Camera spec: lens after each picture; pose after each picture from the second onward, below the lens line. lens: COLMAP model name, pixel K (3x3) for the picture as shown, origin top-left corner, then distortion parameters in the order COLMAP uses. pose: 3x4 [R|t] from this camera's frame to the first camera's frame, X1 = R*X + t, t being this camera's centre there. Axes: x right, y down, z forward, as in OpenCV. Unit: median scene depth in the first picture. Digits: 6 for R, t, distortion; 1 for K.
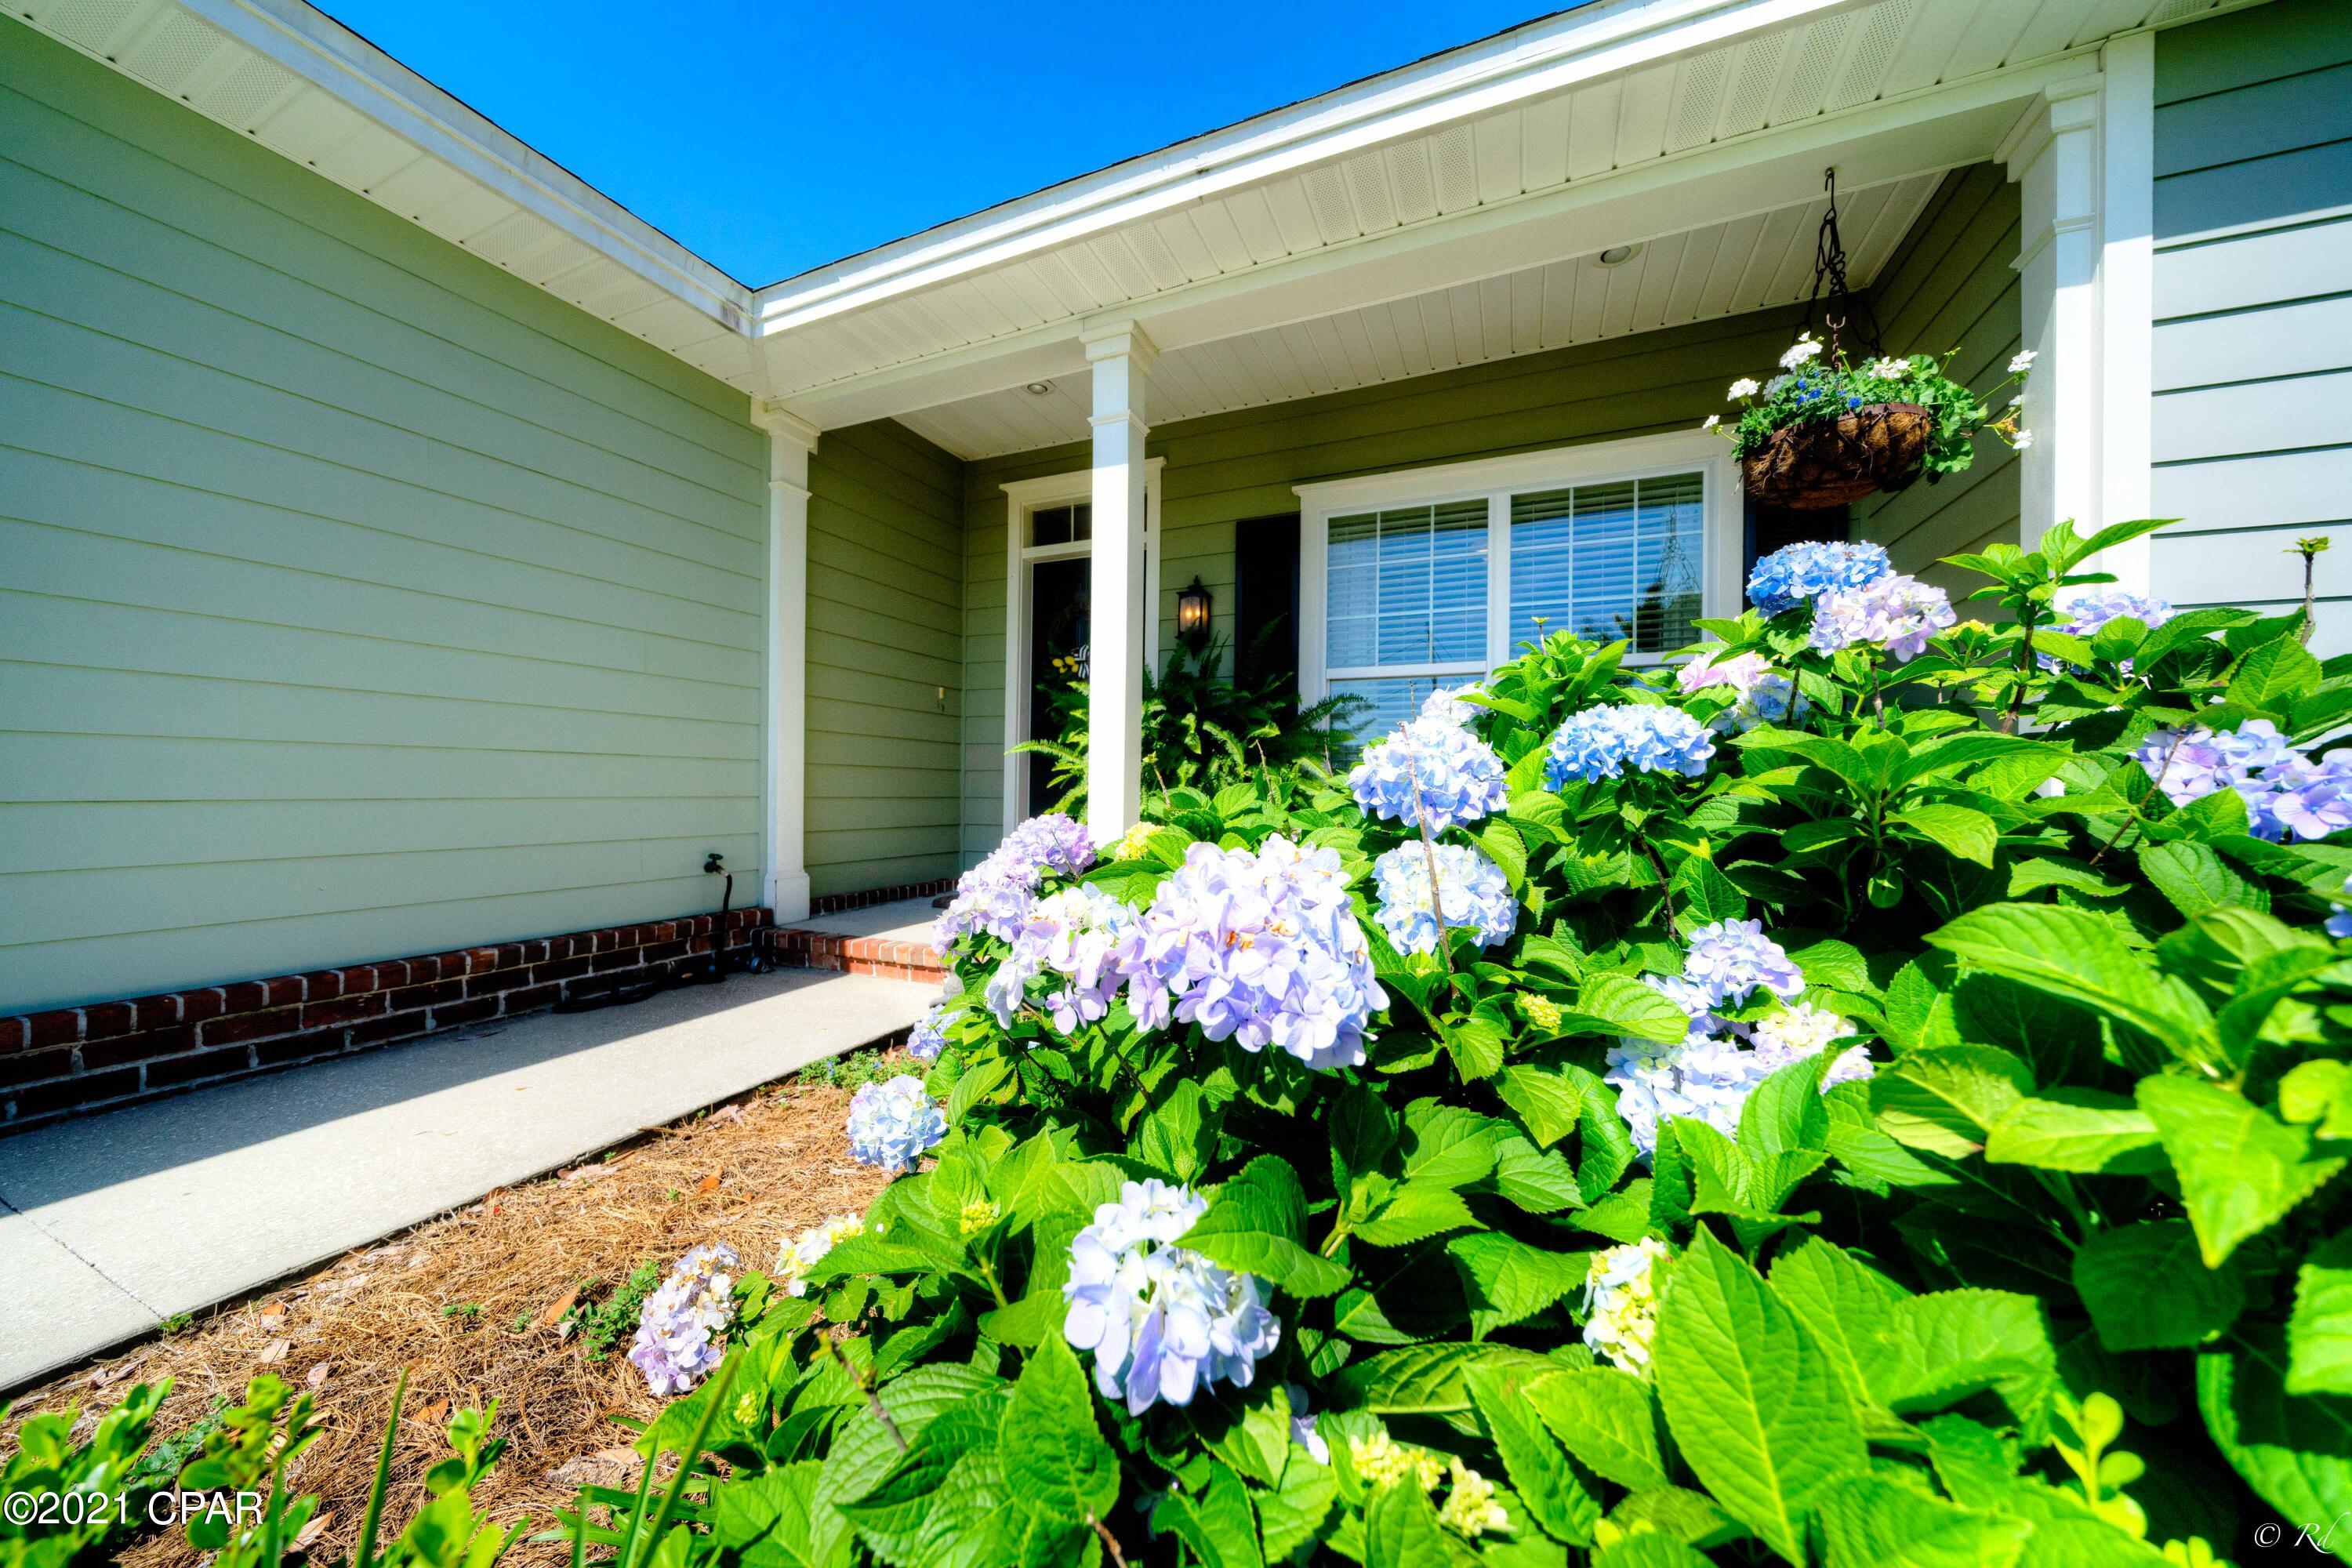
lens RADIAL K [[801.2, 0, 1173.6], [0, 801.2, 787.2], [0, 0, 1]] dist [-0.004308, -0.000248]
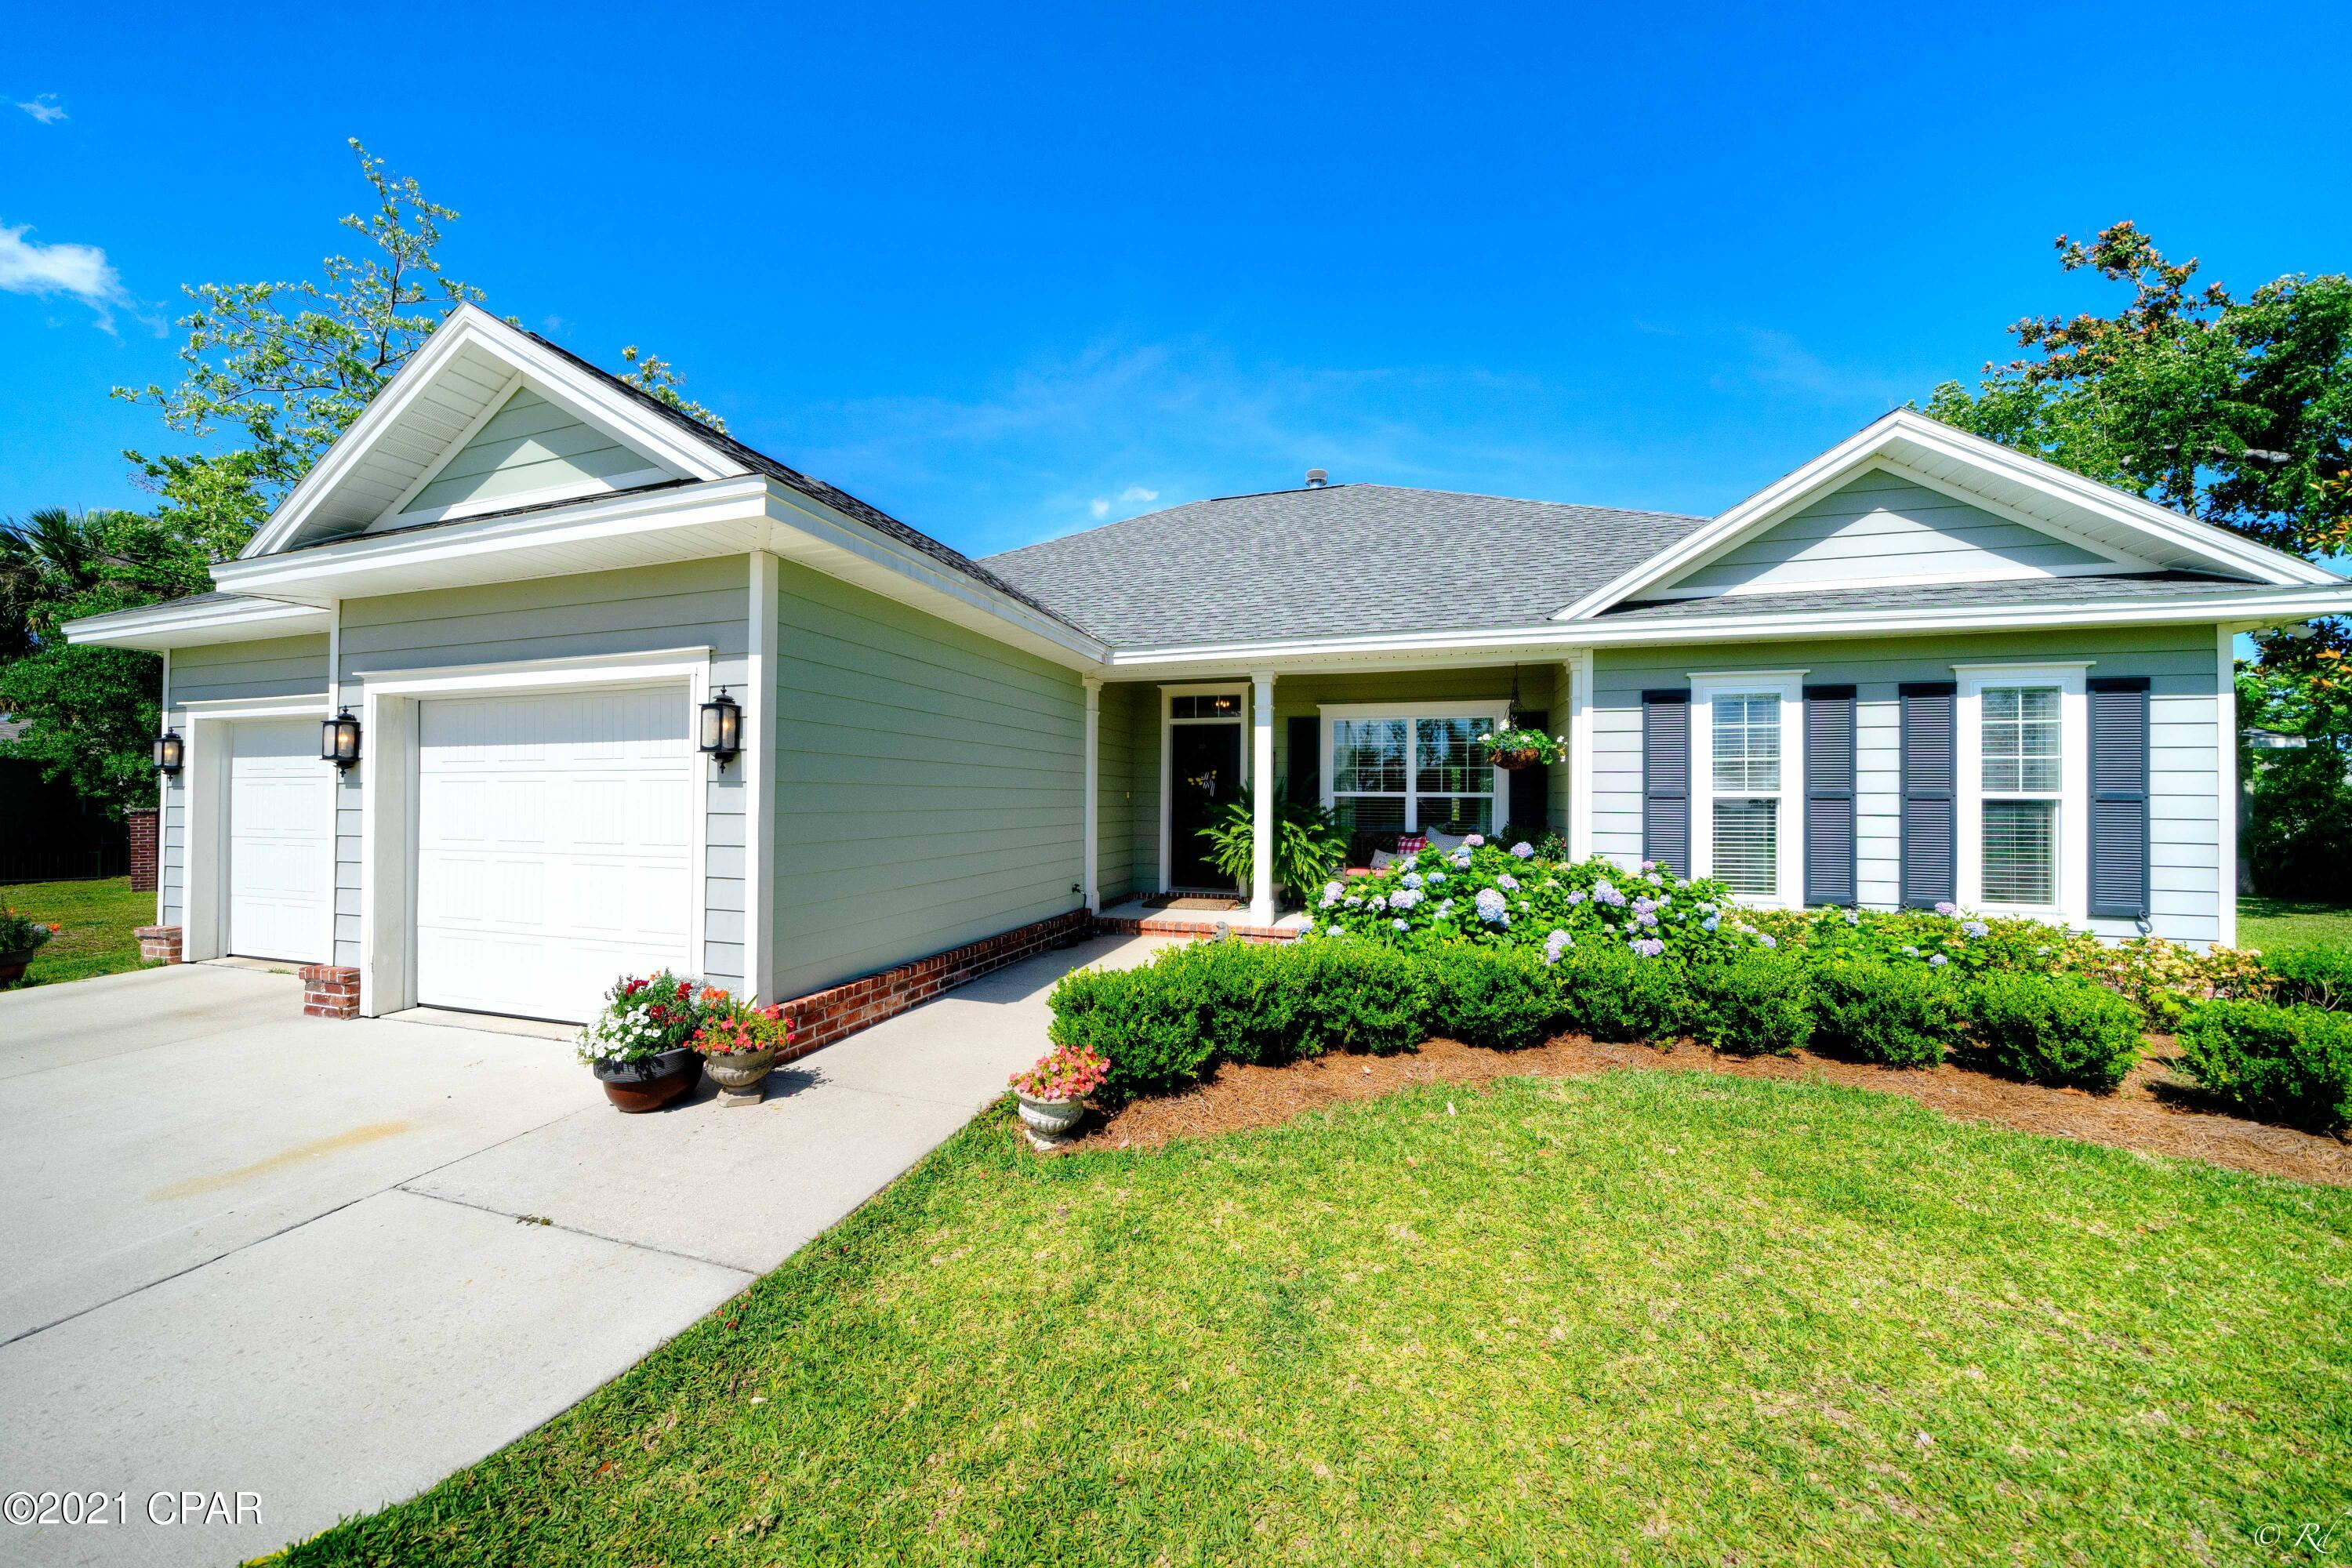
lens RADIAL K [[801.2, 0, 1173.6], [0, 801.2, 787.2], [0, 0, 1]] dist [-0.004308, -0.000248]
pose [[0.993376, -0.009820, 0.114490, -0.570486], [0.010184, 0.999945, -0.002593, -0.183167], [-0.114458, 0.003741, 0.993421, -1.282158]]
